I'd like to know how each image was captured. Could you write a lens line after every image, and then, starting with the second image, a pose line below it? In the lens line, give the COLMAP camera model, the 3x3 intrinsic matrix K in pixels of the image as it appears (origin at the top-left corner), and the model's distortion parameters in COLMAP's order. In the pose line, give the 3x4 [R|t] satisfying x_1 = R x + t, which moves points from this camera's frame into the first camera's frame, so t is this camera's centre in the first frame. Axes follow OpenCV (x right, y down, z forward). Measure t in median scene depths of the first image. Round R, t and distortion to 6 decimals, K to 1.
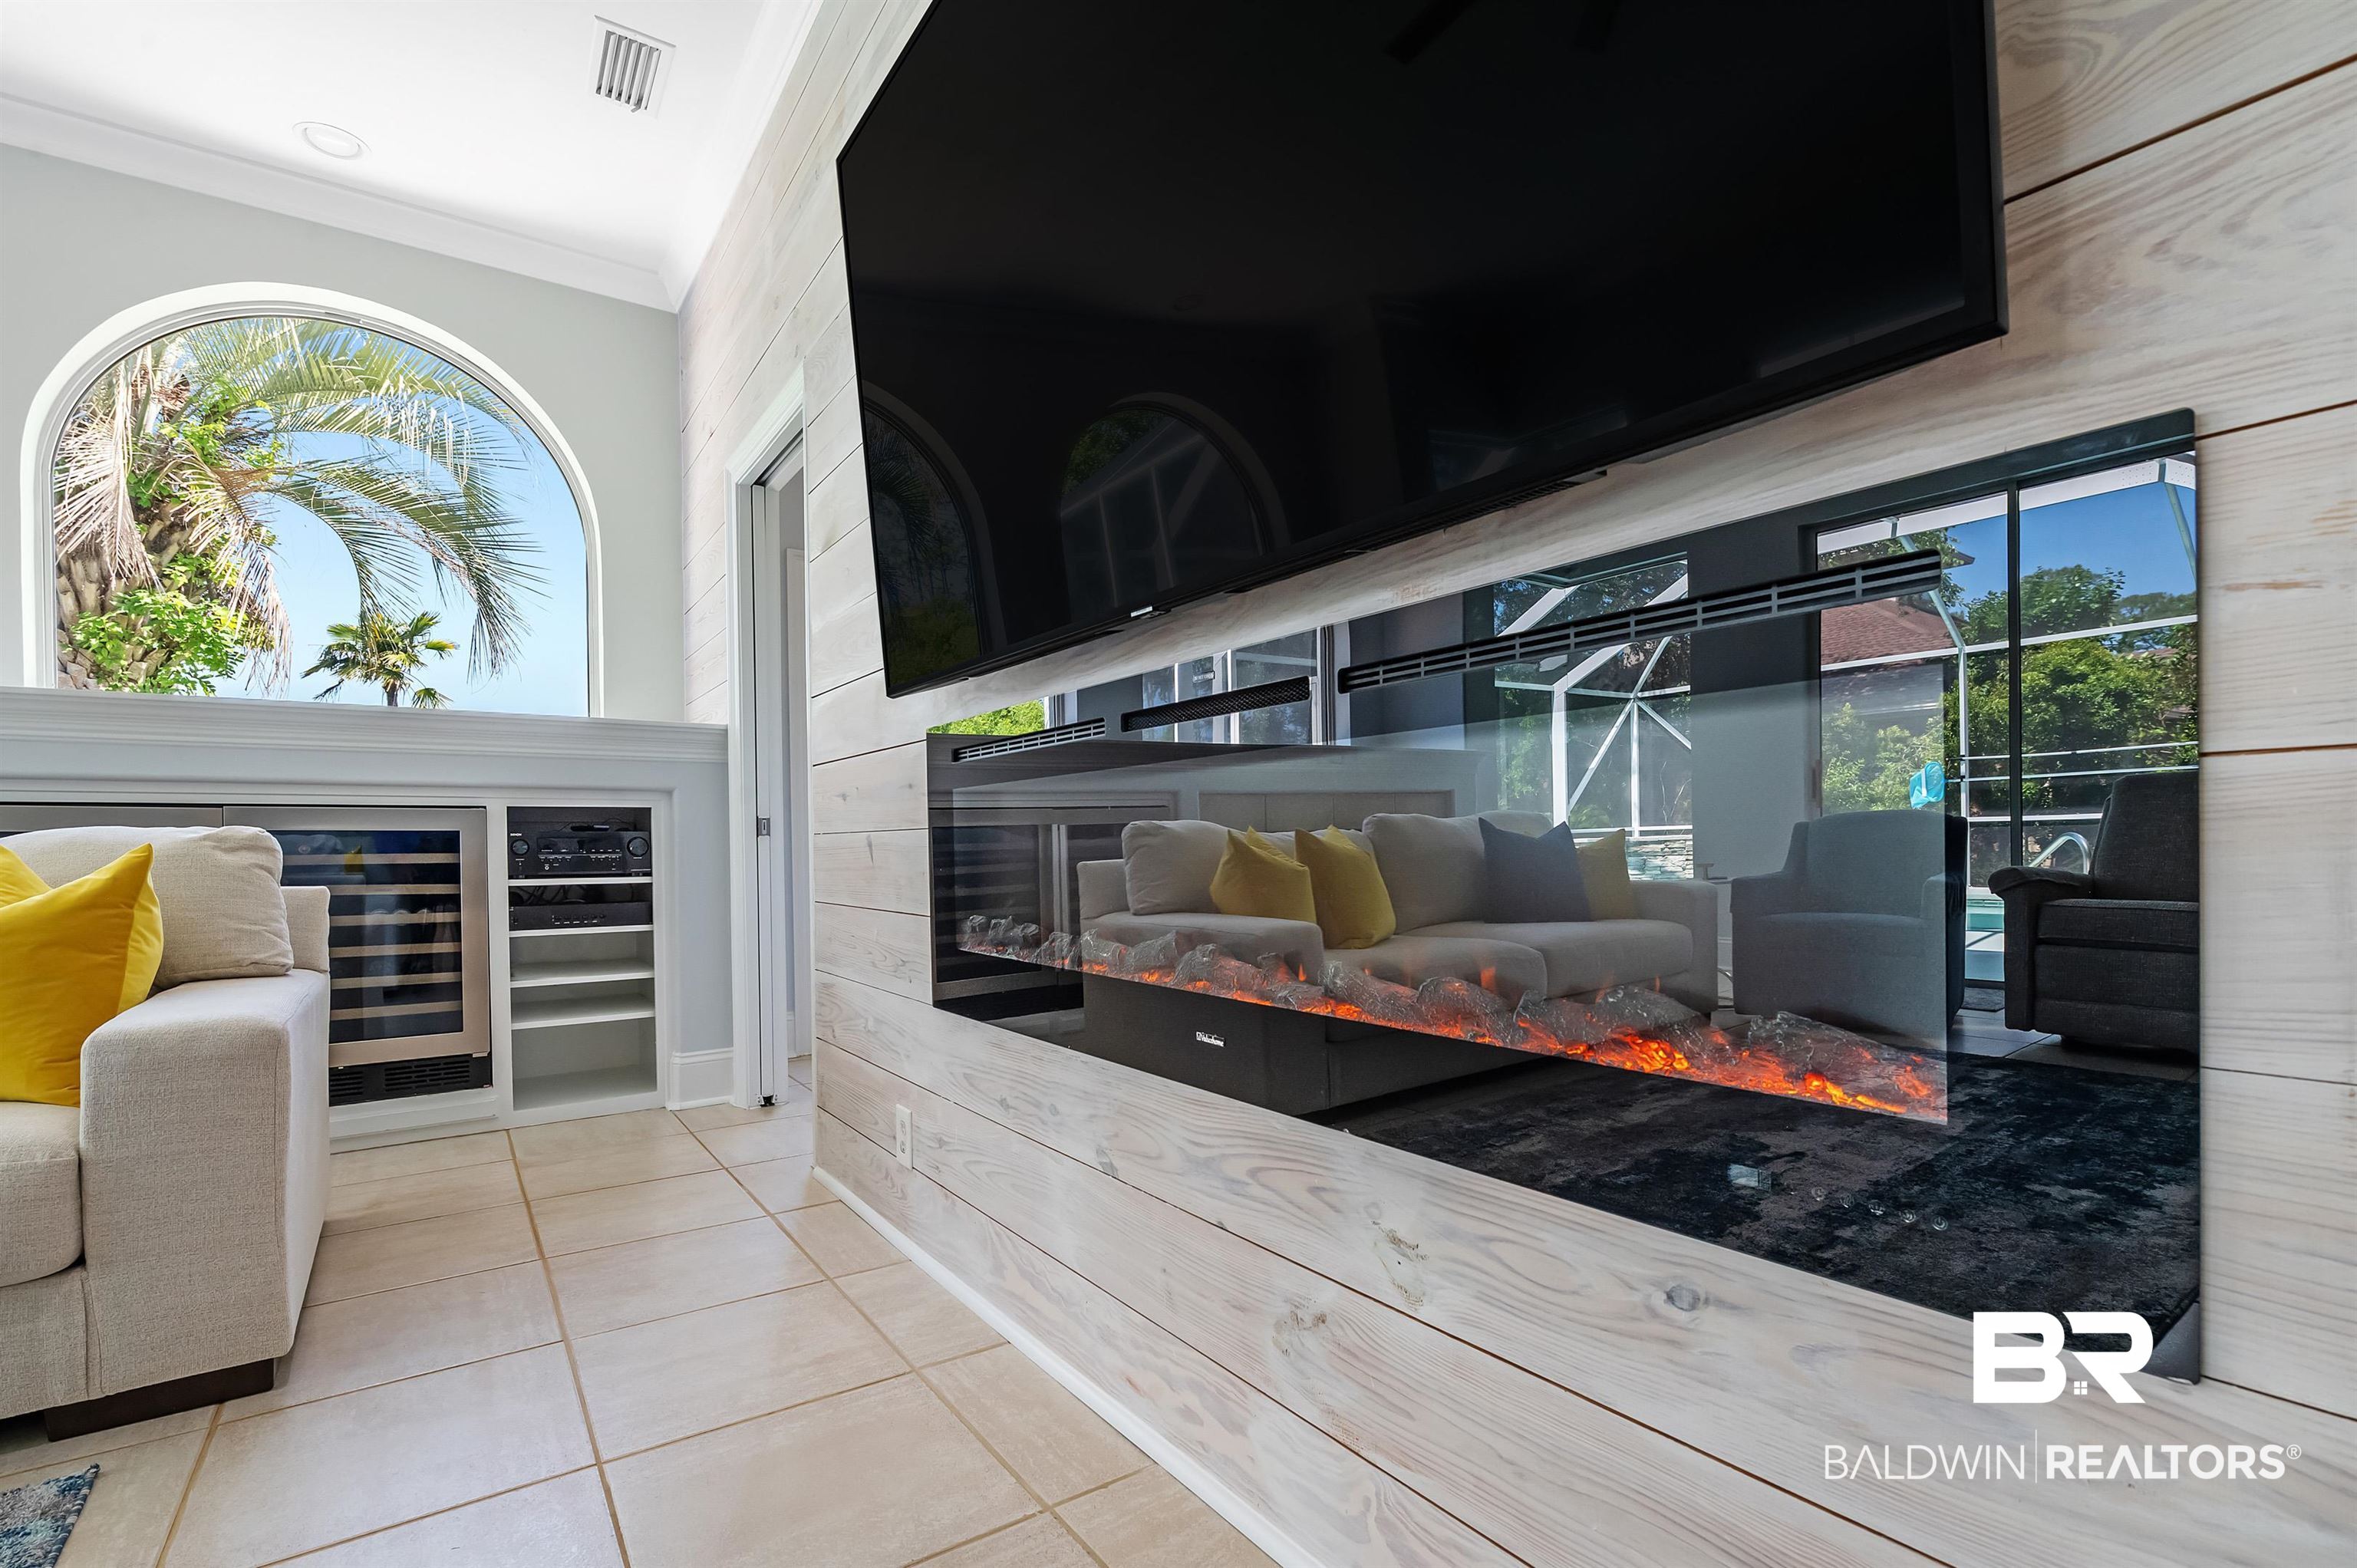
lens RADIAL K [[1045.4, 0, 1206.1], [0, 1045.4, 860.1], [0, 0, 1]] dist [-0.004809, -0.000459]
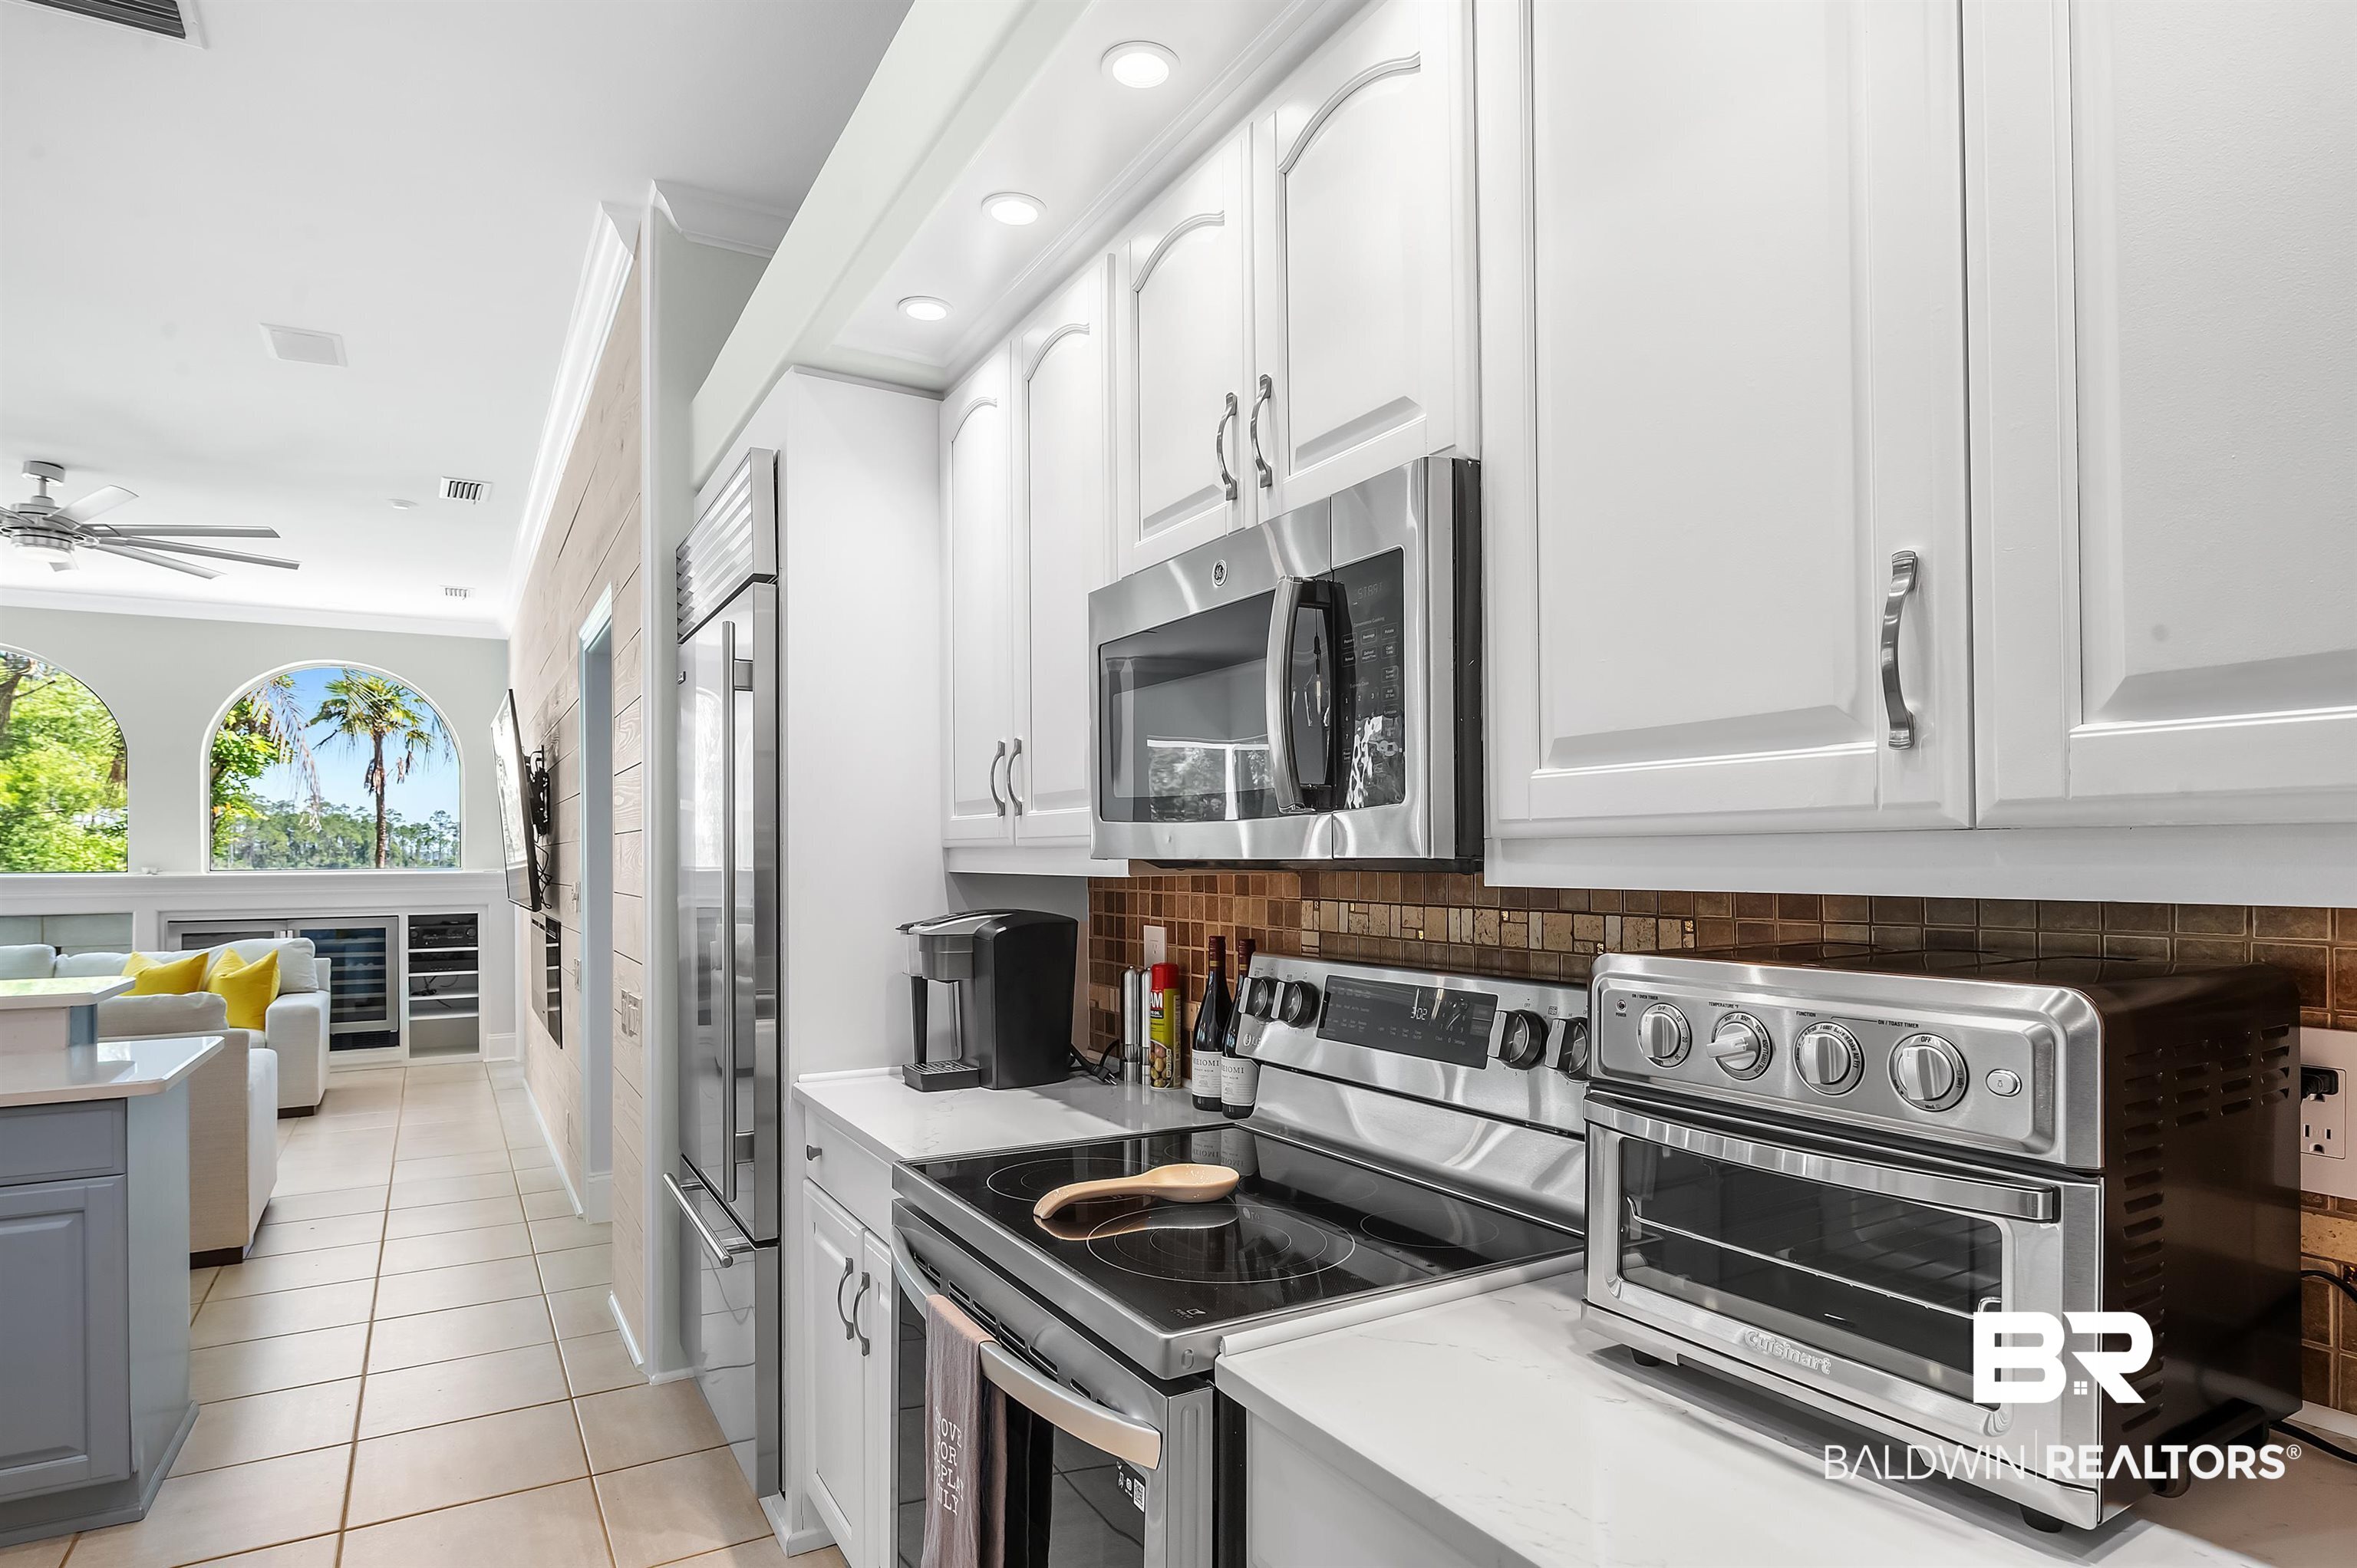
lens RADIAL K [[1283.4, 0, 1176.2], [0, 1283.4, 850.3], [0, 0, 1]] dist [0.004703, 0.000654]
pose [[0.993680, -0.003217, -0.112202, 1.182632], [0.001071, 0.999815, -0.019181, -0.132068], [0.112243, 0.018940, 0.993500, -1.434593]]
